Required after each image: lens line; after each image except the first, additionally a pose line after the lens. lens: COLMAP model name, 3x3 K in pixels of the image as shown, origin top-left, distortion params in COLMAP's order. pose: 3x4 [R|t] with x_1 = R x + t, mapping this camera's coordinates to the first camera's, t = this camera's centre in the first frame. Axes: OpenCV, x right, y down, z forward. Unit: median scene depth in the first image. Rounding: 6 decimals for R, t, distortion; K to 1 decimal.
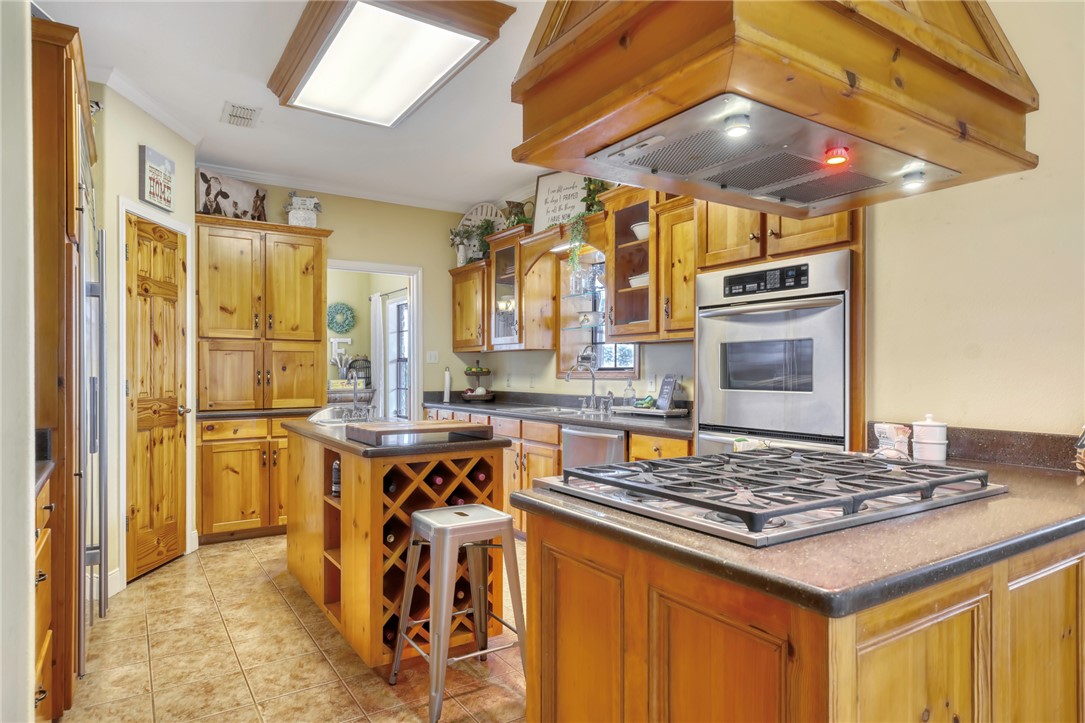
lens RADIAL K [[642.8, 0, 541.6], [0, 642.8, 363.6], [0, 0, 1]] dist [-0.027841, -0.000815]
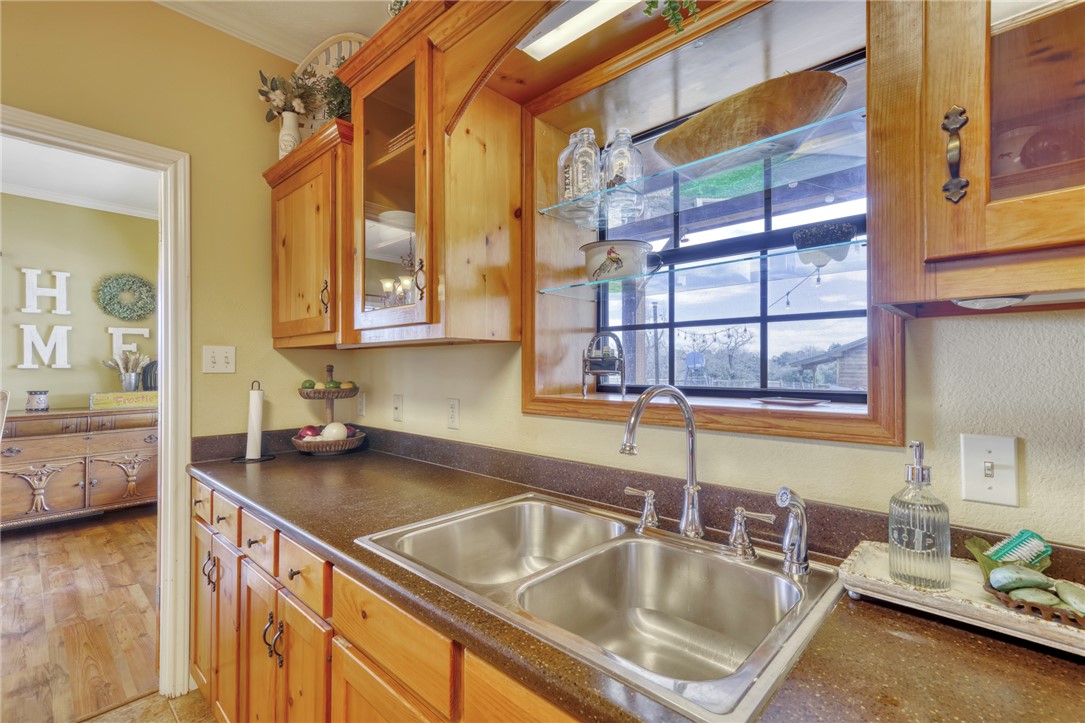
lens RADIAL K [[499.7, 0, 562.4], [0, 499.7, 363.1], [0, 0, 1]] dist [0.001497, -0.000204]
pose [[0.964031, 0.000636, 0.265788, -0.032674], [-0.001332, 0.999996, 0.002438, -0.008670], [-0.265785, -0.002704, 0.964028, 0.622267]]
